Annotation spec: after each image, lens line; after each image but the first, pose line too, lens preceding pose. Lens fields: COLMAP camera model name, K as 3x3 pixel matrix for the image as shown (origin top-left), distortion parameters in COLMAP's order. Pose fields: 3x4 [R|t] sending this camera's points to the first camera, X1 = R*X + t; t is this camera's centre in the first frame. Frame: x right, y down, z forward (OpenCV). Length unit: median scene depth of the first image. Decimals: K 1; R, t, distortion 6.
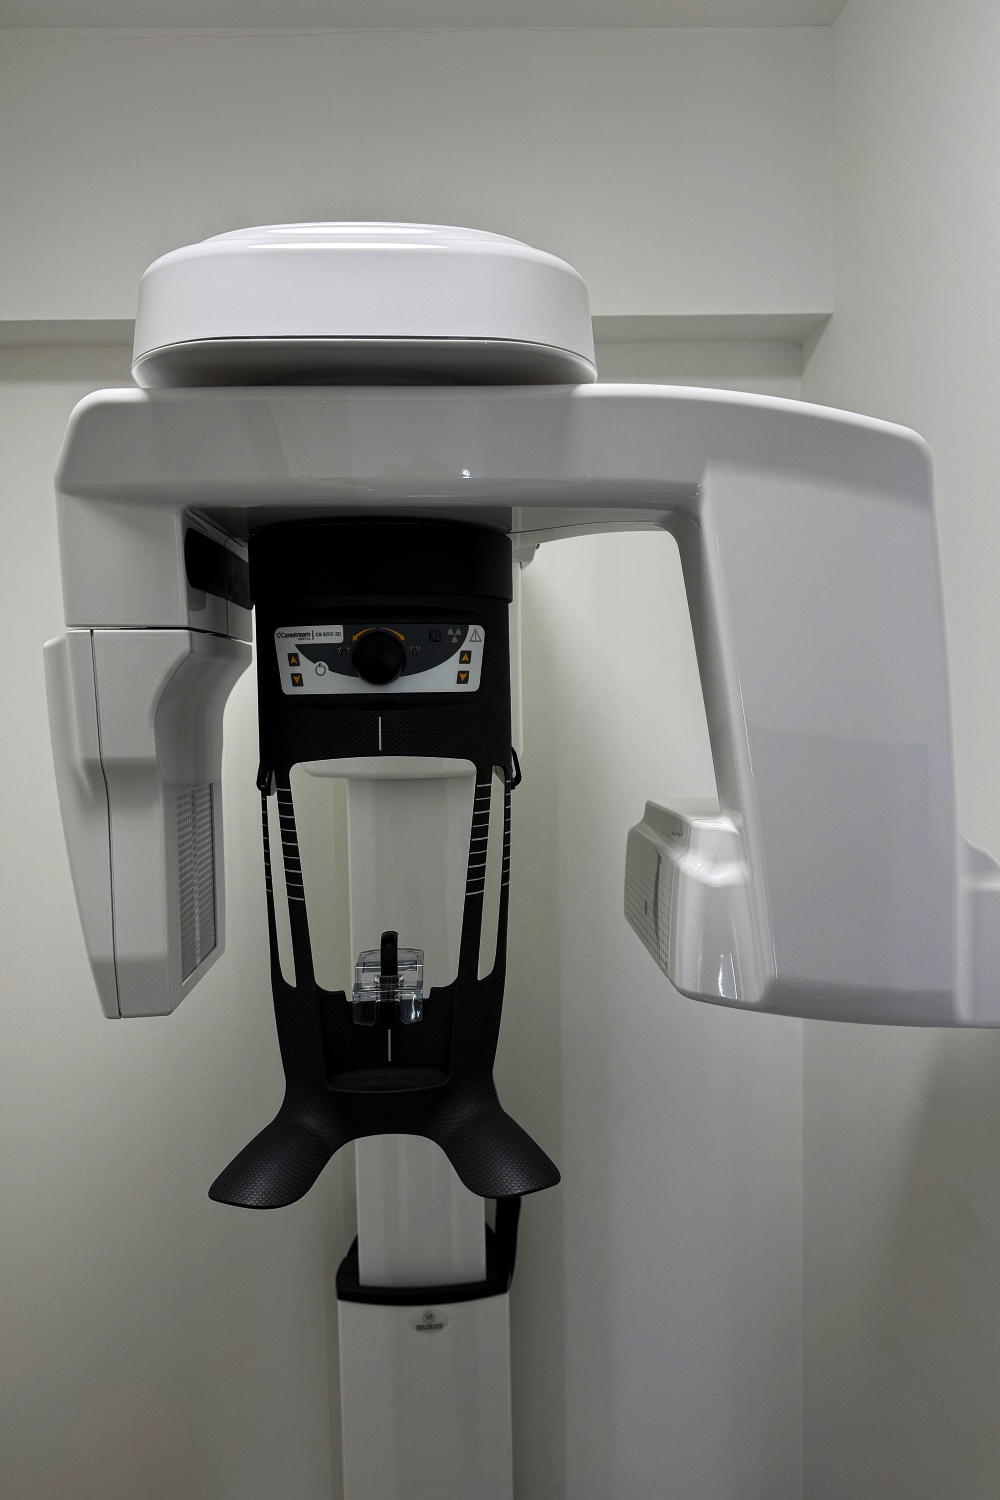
lens RADIAL K [[1054.6, 0, 501.0], [0, 1054.6, 737.3], [0, 0, 1]] dist [0.083436, -0.108067]
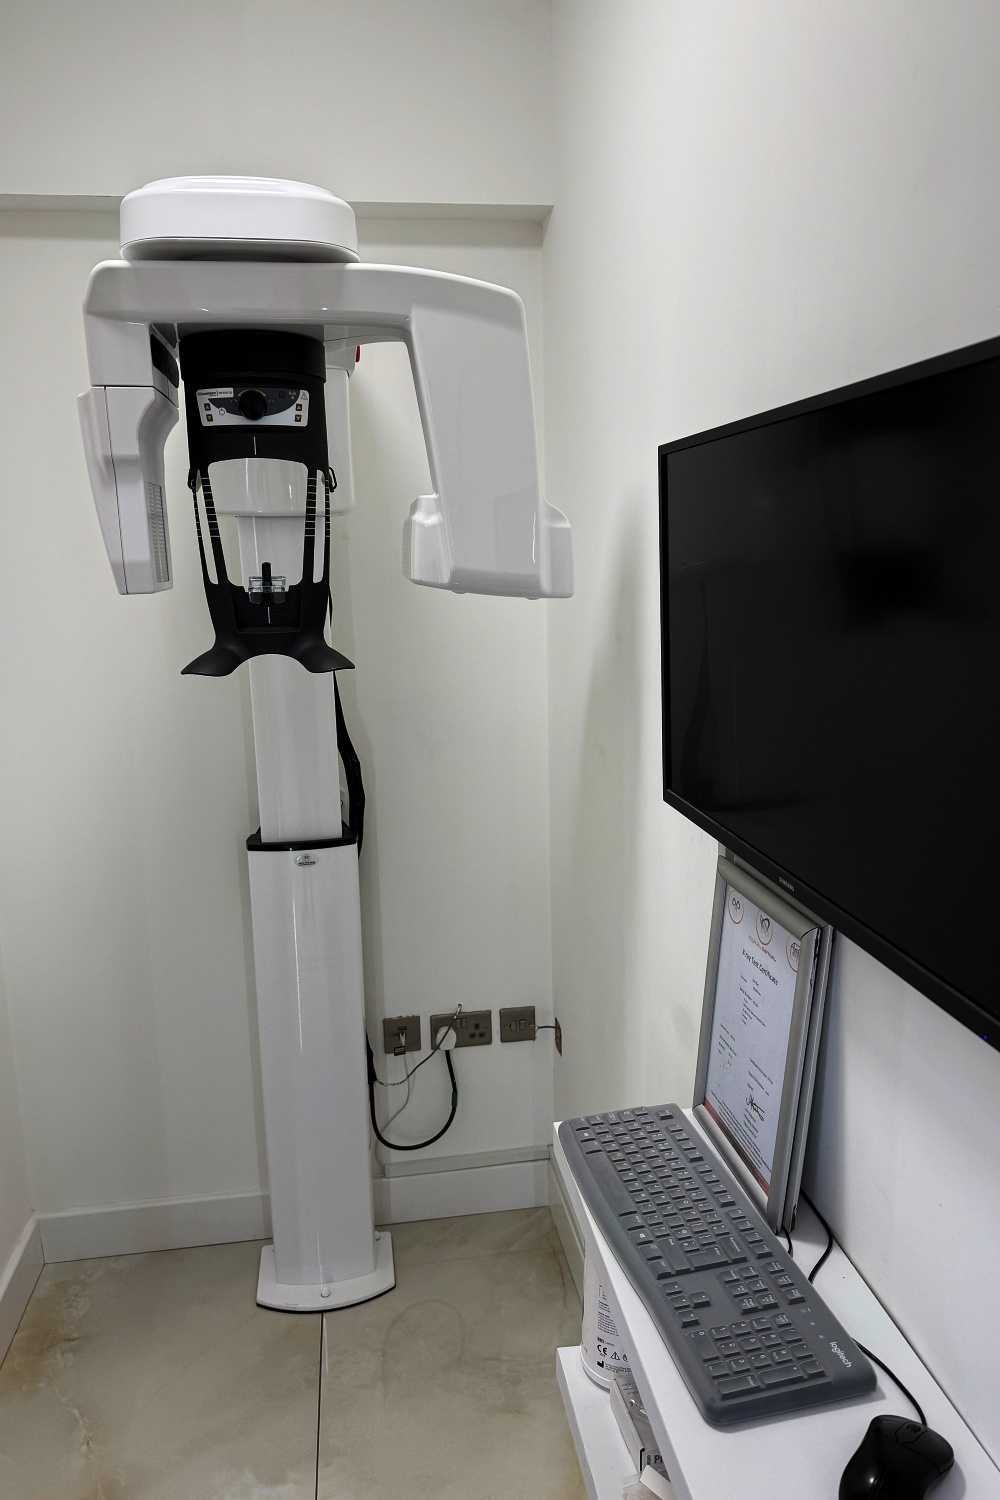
lens RADIAL K [[1054.6, 0, 501.0], [0, 1054.6, 737.3], [0, 0, 1]] dist [0.083436, -0.108067]
pose [[0.994614, -0.020936, 0.101512, 0.123624], [0.003629, 0.985820, 0.167769, 0.193451], [-0.103585, -0.166497, 0.980586, -1.042836]]
